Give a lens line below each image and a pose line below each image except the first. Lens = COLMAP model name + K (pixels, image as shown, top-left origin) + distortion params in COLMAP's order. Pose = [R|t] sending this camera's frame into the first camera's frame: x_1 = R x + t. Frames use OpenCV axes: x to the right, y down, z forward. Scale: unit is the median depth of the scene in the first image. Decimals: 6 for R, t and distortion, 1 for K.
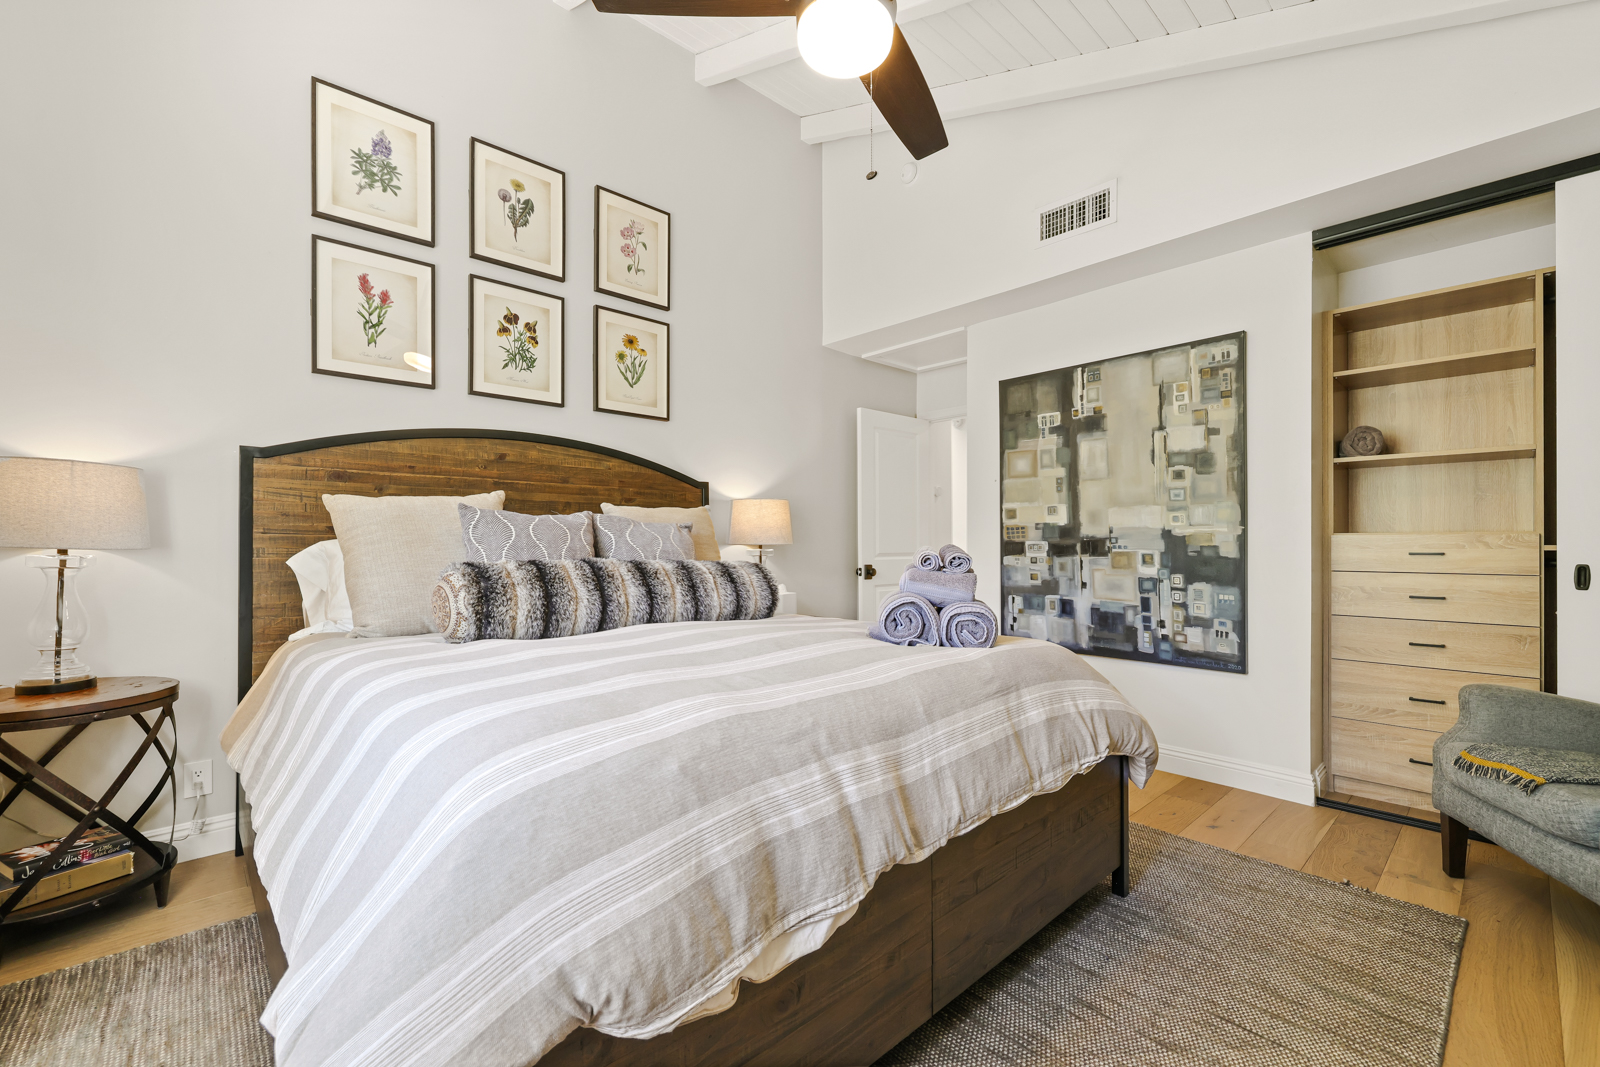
lens RADIAL K [[681.7, 0, 799.8], [0, 681.7, 544.5], [0, 0, 1]] dist [0.001117, -0.000362]
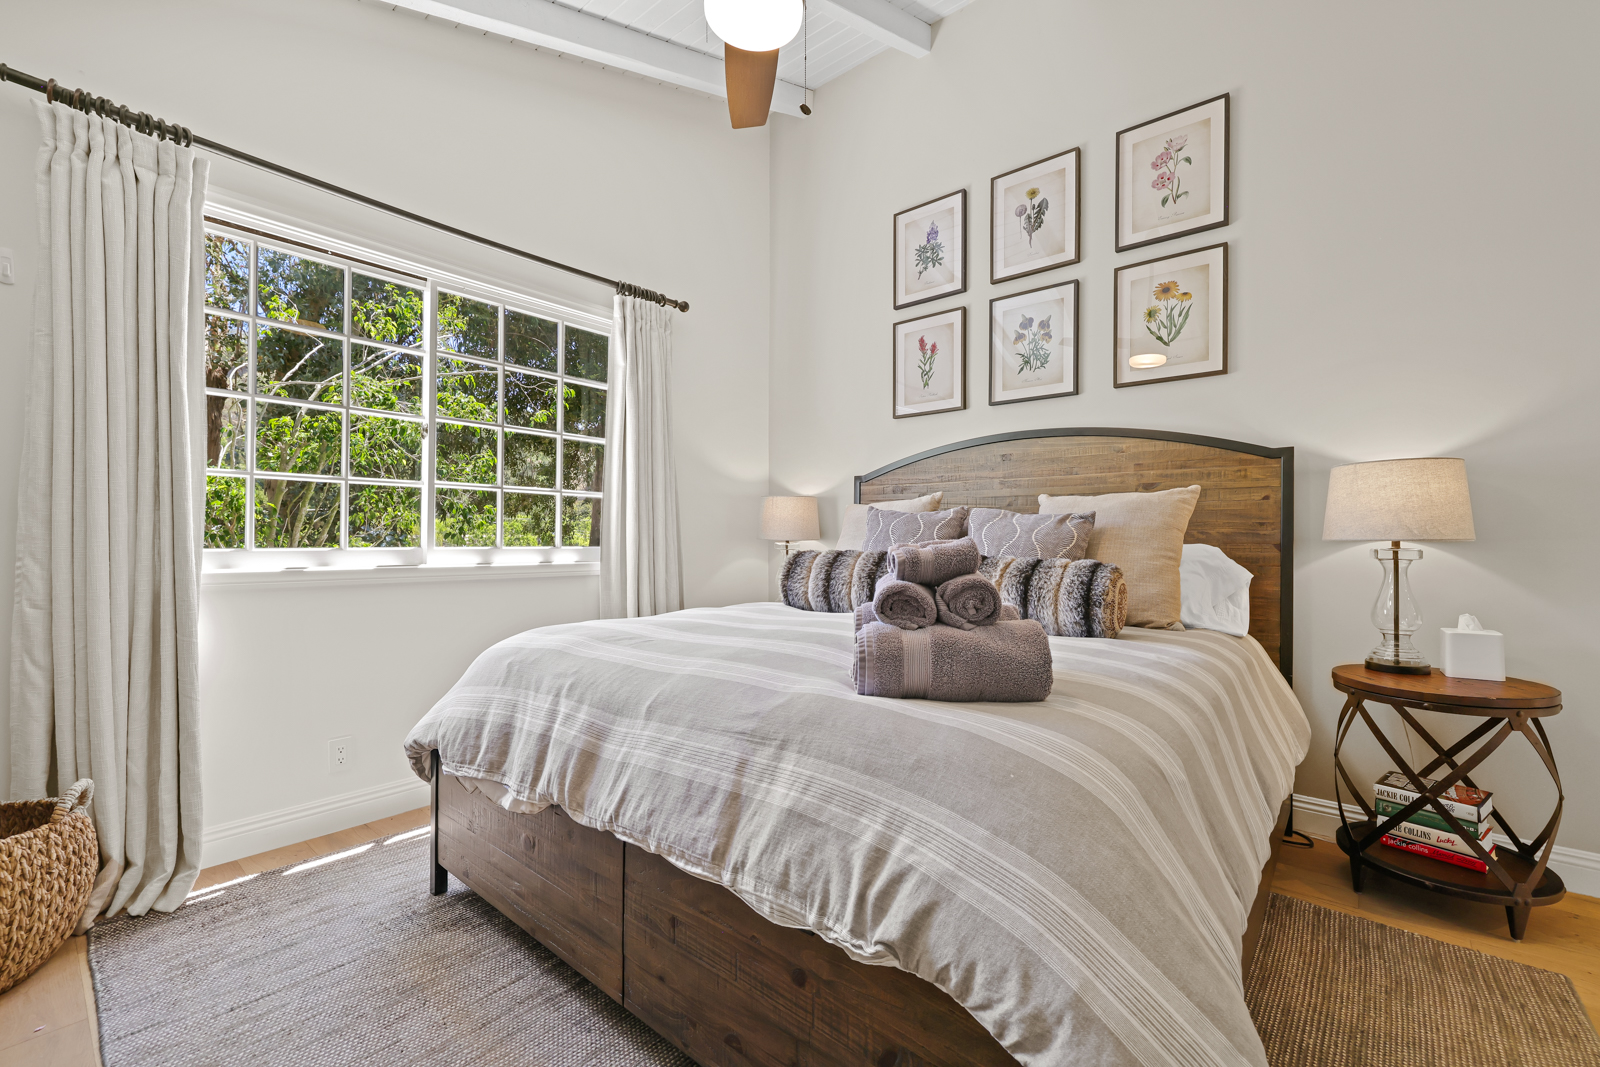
lens RADIAL K [[681.7, 0, 800.1], [0, 681.7, 532.3], [0, 0, 1]] dist [0.001117, -0.000362]
pose [[0.106652, -0.007274, -0.994270, 0.588991], [-0.004706, 0.999958, -0.007820, -0.000438], [0.994285, 0.005513, 0.106614, 0.551421]]
